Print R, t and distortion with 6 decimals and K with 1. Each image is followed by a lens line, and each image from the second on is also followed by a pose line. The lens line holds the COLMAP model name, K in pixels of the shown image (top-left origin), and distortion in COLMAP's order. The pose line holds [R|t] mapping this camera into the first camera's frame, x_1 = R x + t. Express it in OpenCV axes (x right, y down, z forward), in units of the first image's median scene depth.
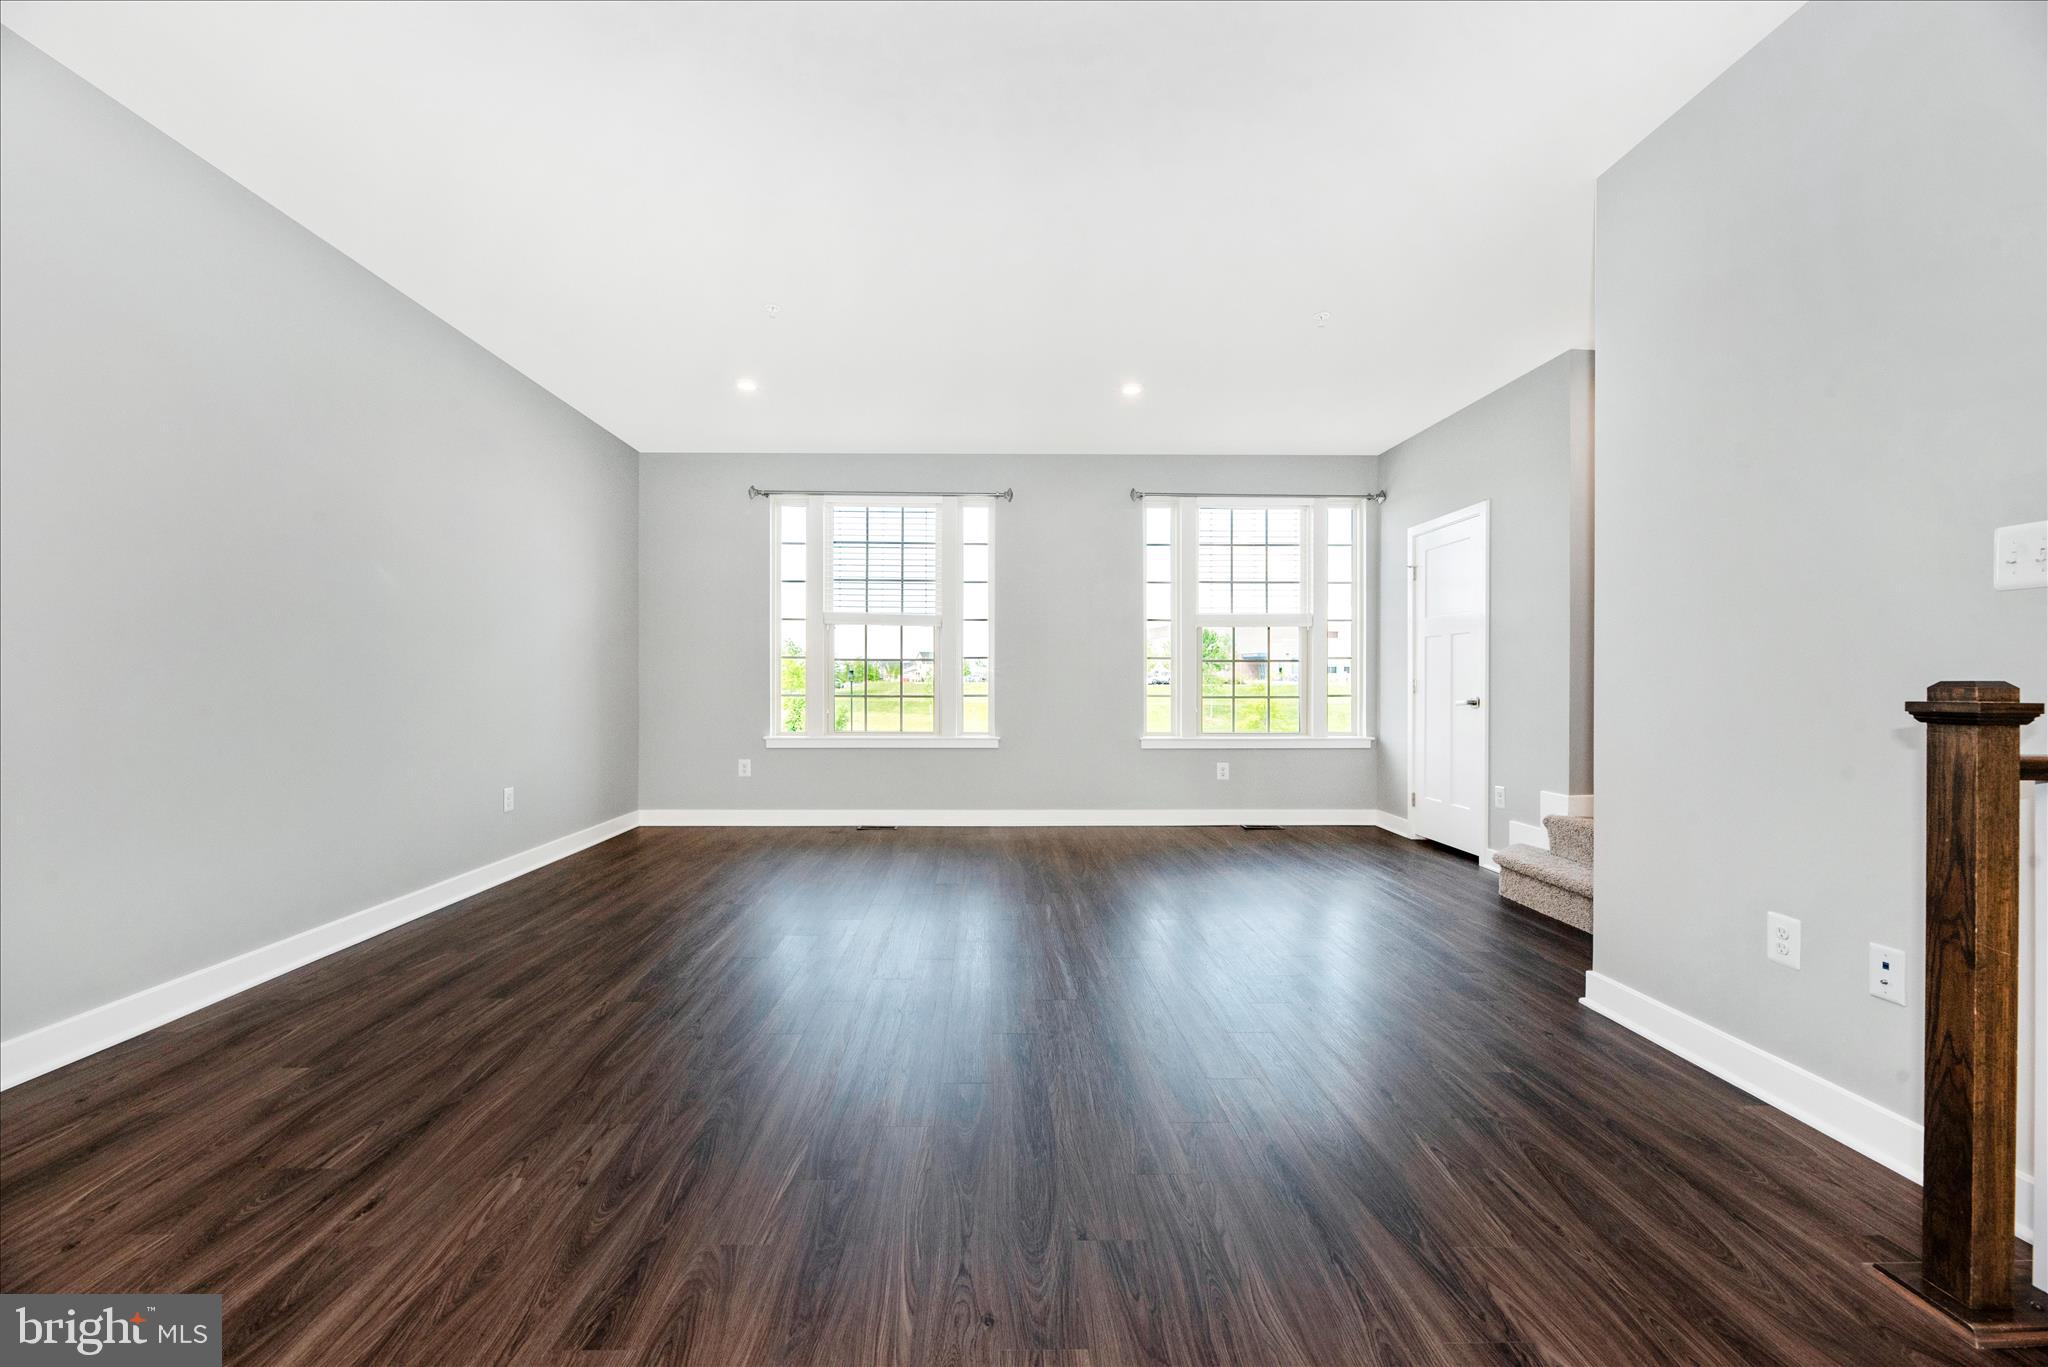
lens RADIAL K [[879.5, 0, 1024.0], [0, 879.5, 683.5], [0, 0, 1]] dist [0.000133, -0.006760]
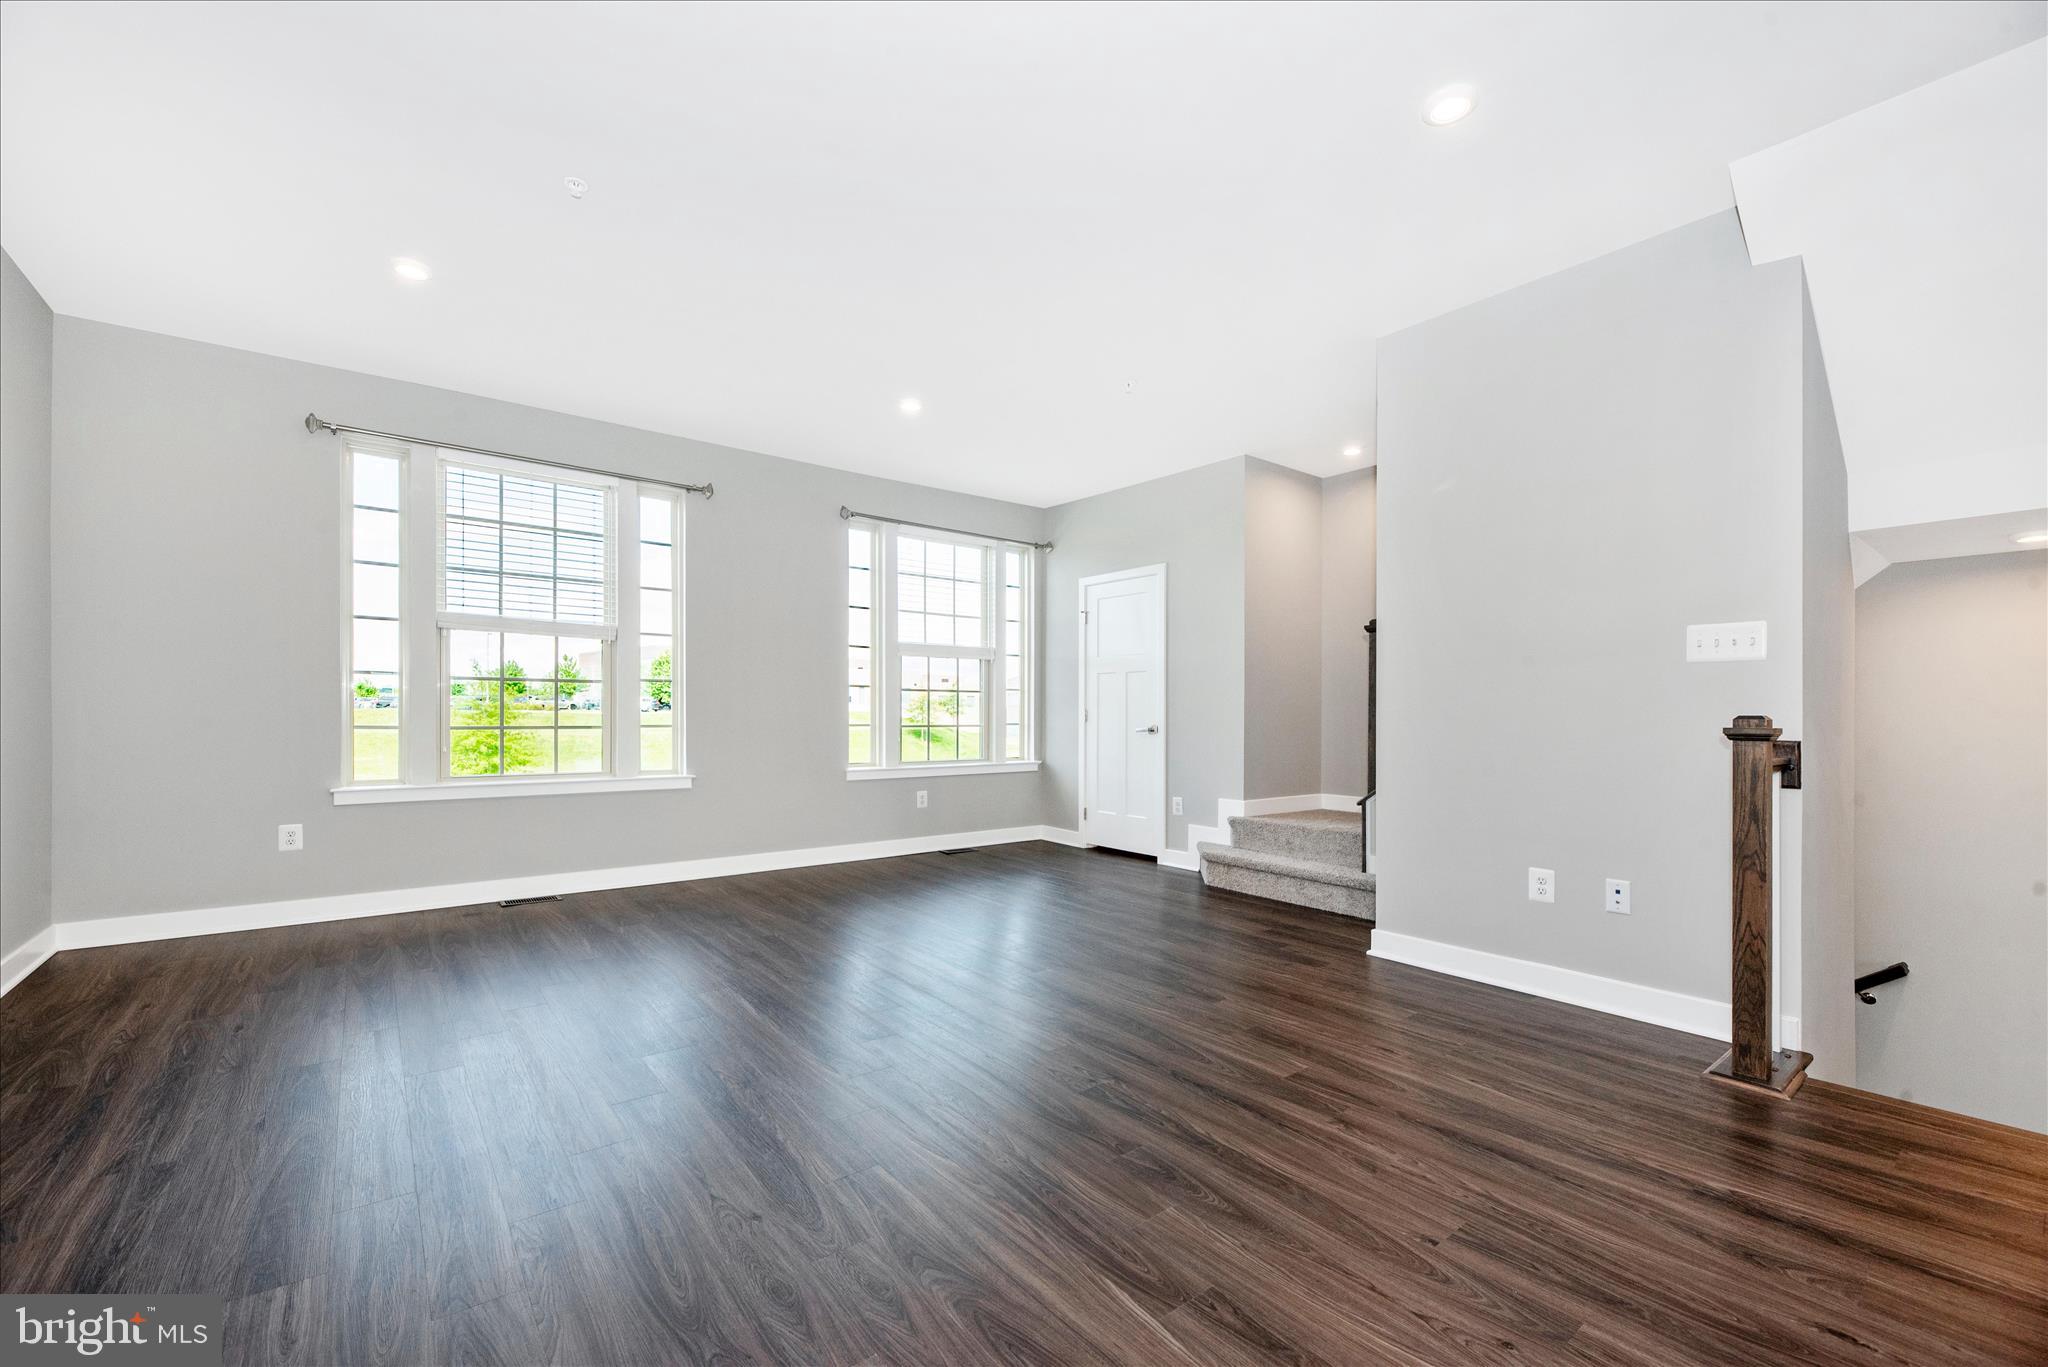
lens RADIAL K [[857.4, 0, 1024.9], [0, 857.4, 713.3], [0, 0, 1]] dist [-0.001358, -0.000205]
pose [[0.781613, 0.002918, 0.623756, -0.300749], [-0.004572, 0.999989, 0.001051, -0.000697], [-0.623746, -0.003673, 0.781618, 0.158313]]
